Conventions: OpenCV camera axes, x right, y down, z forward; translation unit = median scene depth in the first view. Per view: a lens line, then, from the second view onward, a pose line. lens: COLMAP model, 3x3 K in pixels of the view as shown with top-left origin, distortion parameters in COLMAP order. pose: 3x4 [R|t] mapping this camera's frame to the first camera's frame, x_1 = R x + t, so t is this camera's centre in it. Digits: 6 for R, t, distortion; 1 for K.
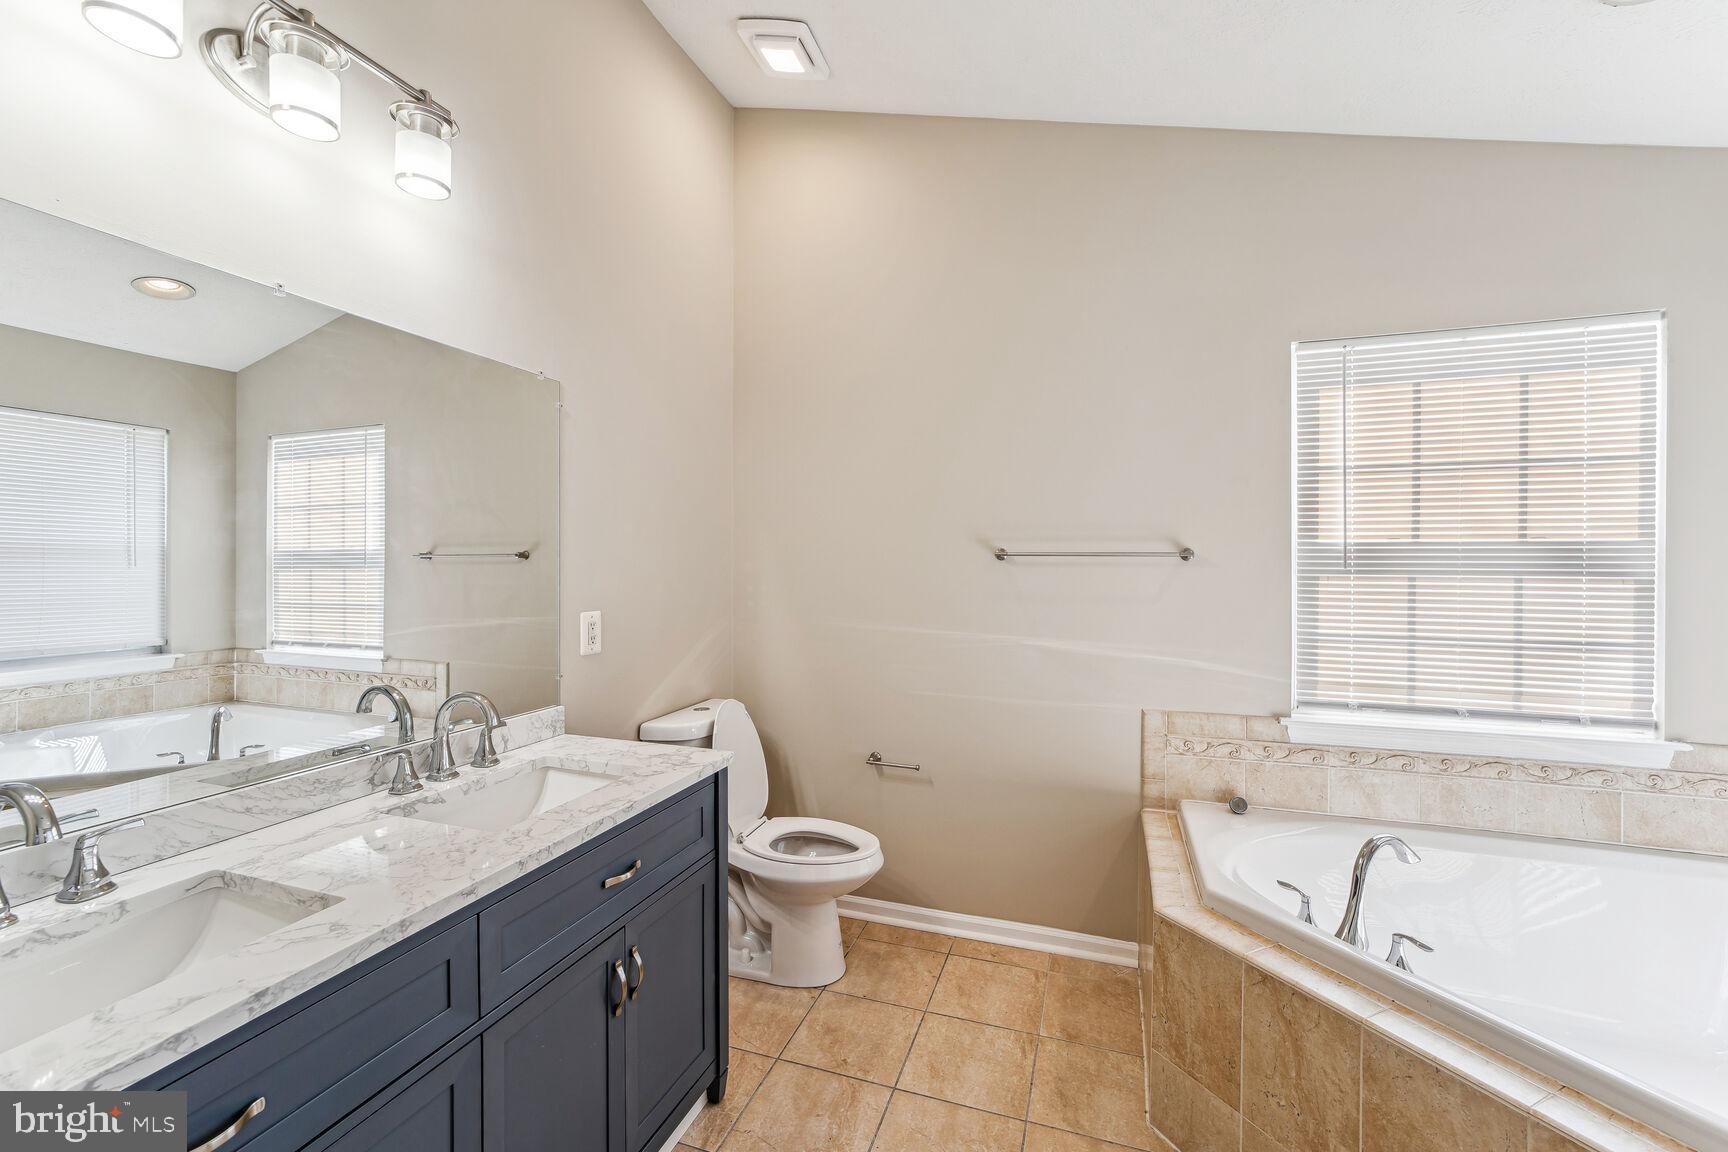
lens RADIAL K [[702.0, 0, 864.0], [0, 702.0, 576.0], [0, 0, 1]] dist [-0.000517, 0.000293]
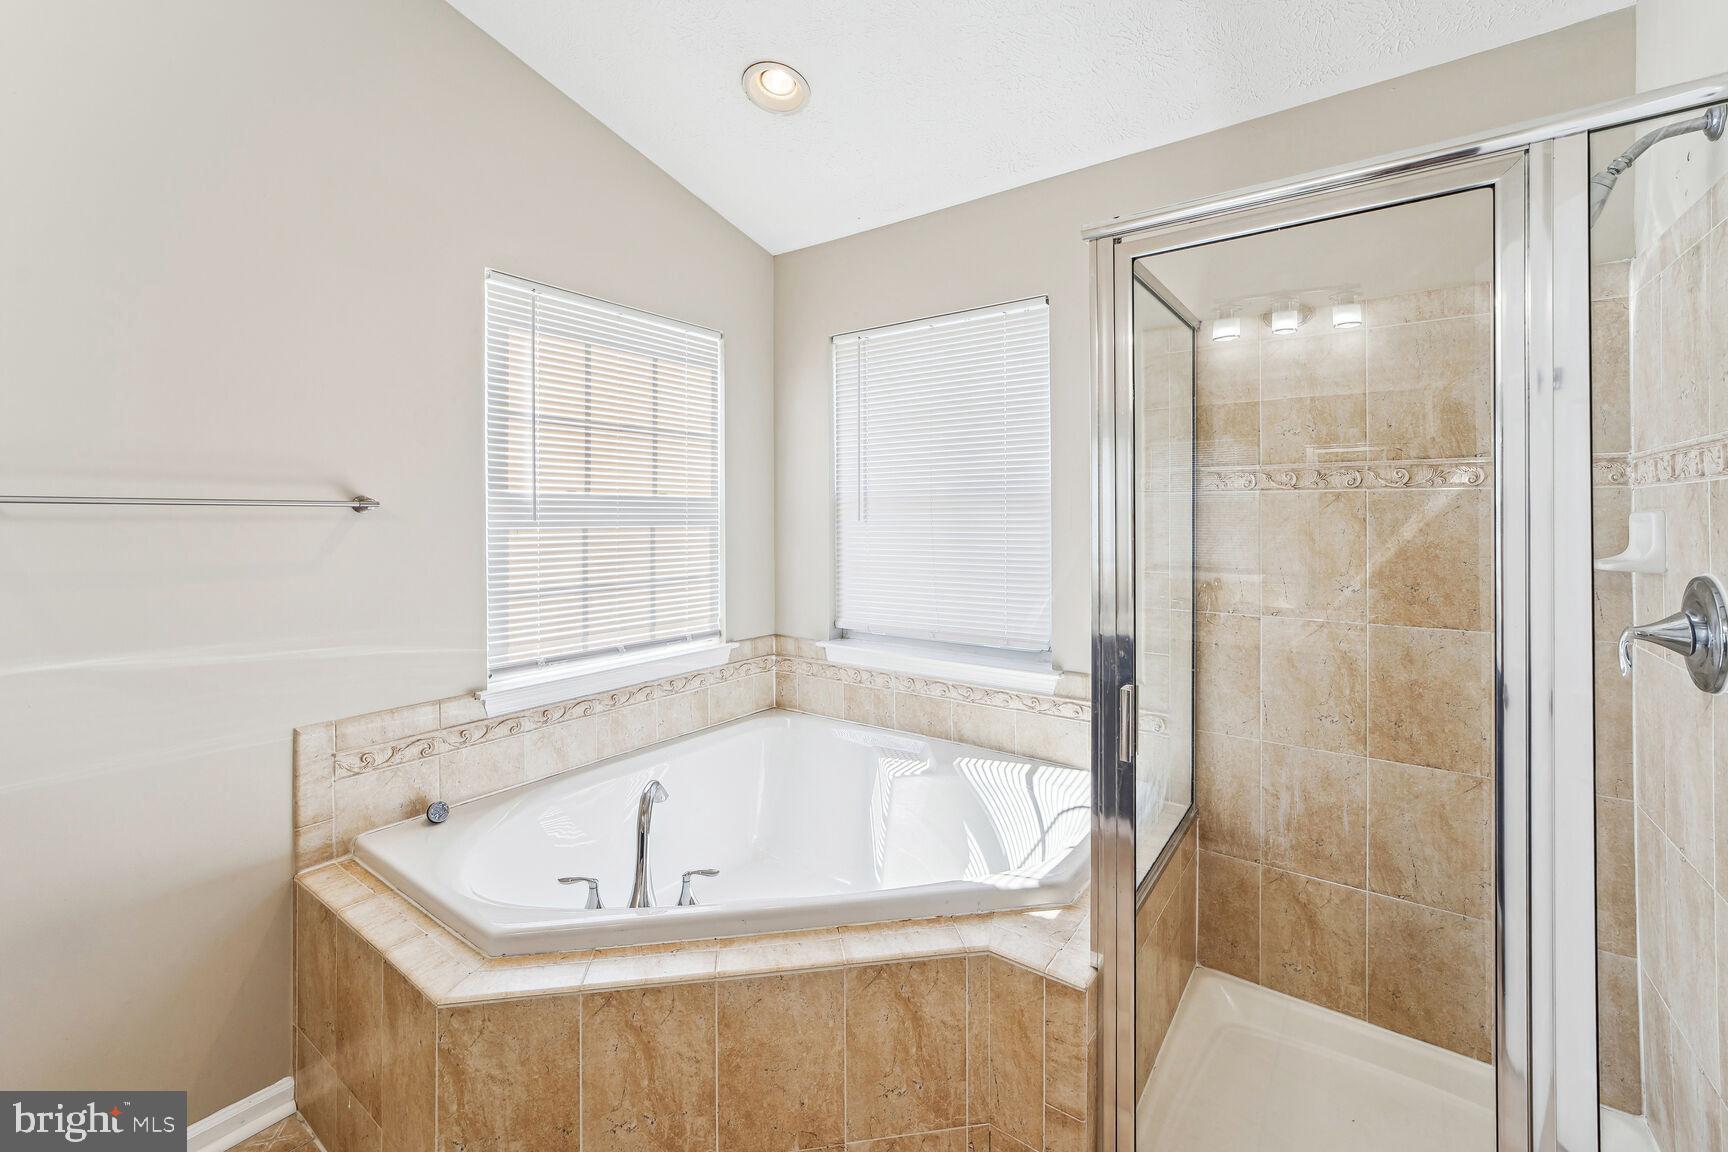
lens RADIAL K [[714.8, 0, 865.0], [0, 714.8, 512.2], [0, 0, 1]] dist [-0.010379, 0.000636]
pose [[0.295845, 0.001582, 0.955235, -0.113802], [0.018187, 0.999808, -0.007288, -0.007232], [-0.955063, 0.019529, 0.295759, 0.288726]]
